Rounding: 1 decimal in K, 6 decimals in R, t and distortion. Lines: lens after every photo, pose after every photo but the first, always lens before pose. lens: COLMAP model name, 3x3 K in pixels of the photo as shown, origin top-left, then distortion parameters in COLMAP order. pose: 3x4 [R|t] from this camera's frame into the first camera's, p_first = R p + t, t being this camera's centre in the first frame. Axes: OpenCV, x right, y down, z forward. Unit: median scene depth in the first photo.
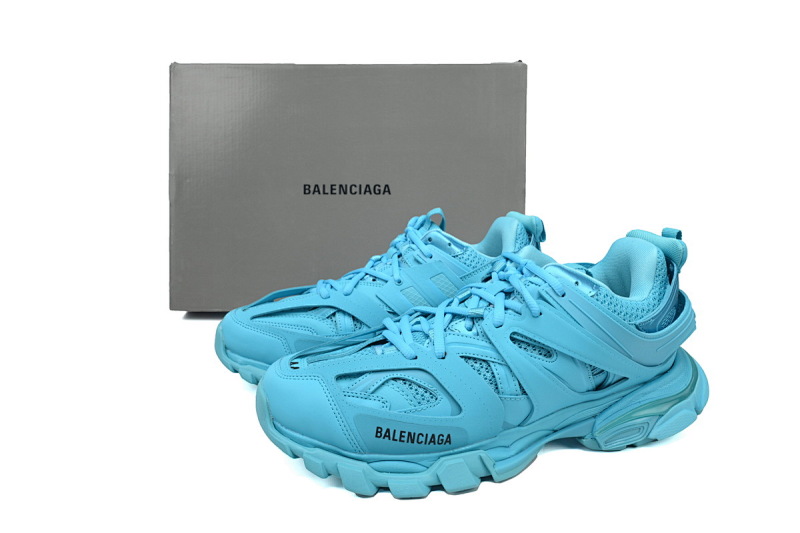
lens RADIAL K [[549.4, 0, 400.0], [0, 549.4, 266.5], [0, 0, 1]] dist [0.003310, -0.000434]
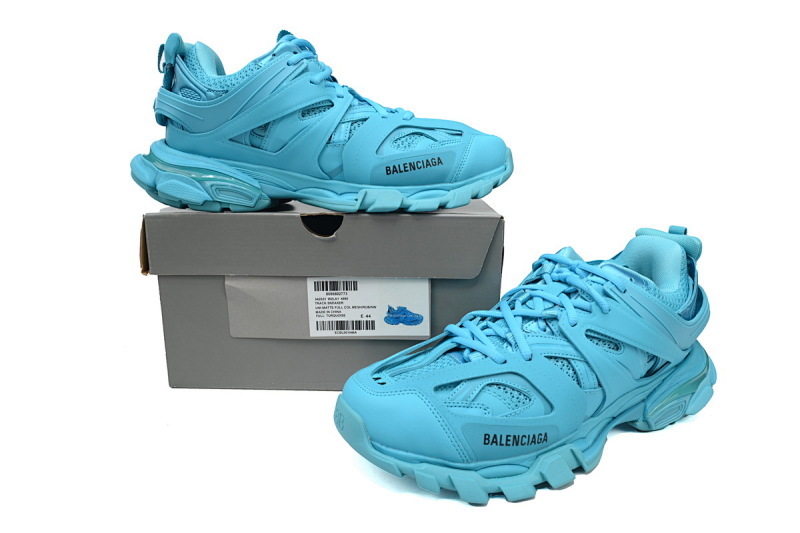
lens RADIAL K [[549.4, 0, 400.0], [0, 549.4, 266.5], [0, 0, 1]] dist [0.003310, -0.000434]
pose [[0.969798, -0.050094, 0.238709, -0.399541], [0.050111, 0.998726, 0.006000, -0.026443], [-0.238705, 0.006143, 0.971073, 0.057662]]
